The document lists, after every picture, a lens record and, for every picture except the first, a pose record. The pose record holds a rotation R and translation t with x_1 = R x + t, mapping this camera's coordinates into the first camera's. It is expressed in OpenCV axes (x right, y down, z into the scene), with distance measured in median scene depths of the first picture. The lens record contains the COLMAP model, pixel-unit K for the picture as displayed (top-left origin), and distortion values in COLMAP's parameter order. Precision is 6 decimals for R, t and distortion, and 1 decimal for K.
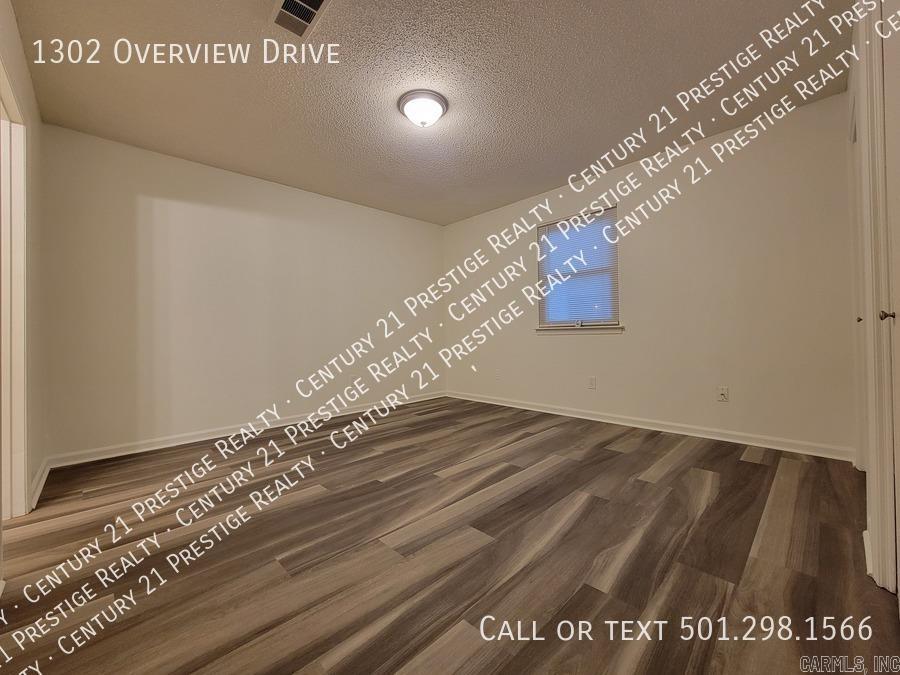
lens RADIAL K [[365.7, 0, 450.6], [0, 365.7, 334.3], [0, 0, 1]] dist [0.001526, 0.000483]
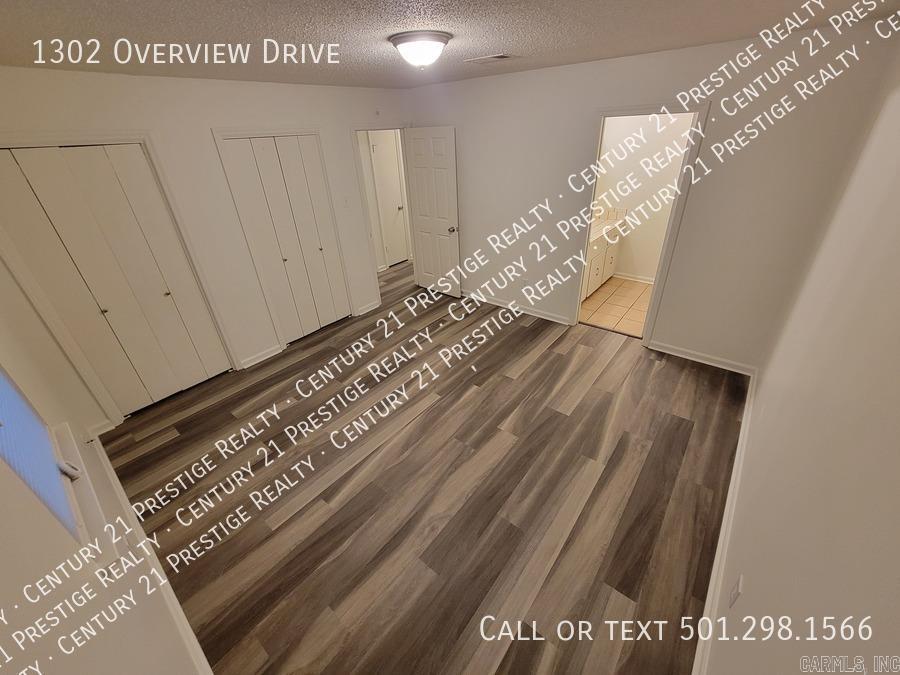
lens RADIAL K [[365.7, 0, 450.6], [0, 365.7, 335.1], [0, 0, 1]] dist [0.001526, 0.000483]
pose [[-0.991588, 0.107057, -0.072750, -0.009039], [0.057865, 0.869410, 0.490691, -0.433061], [0.115781, 0.482354, -0.868291, 1.912412]]
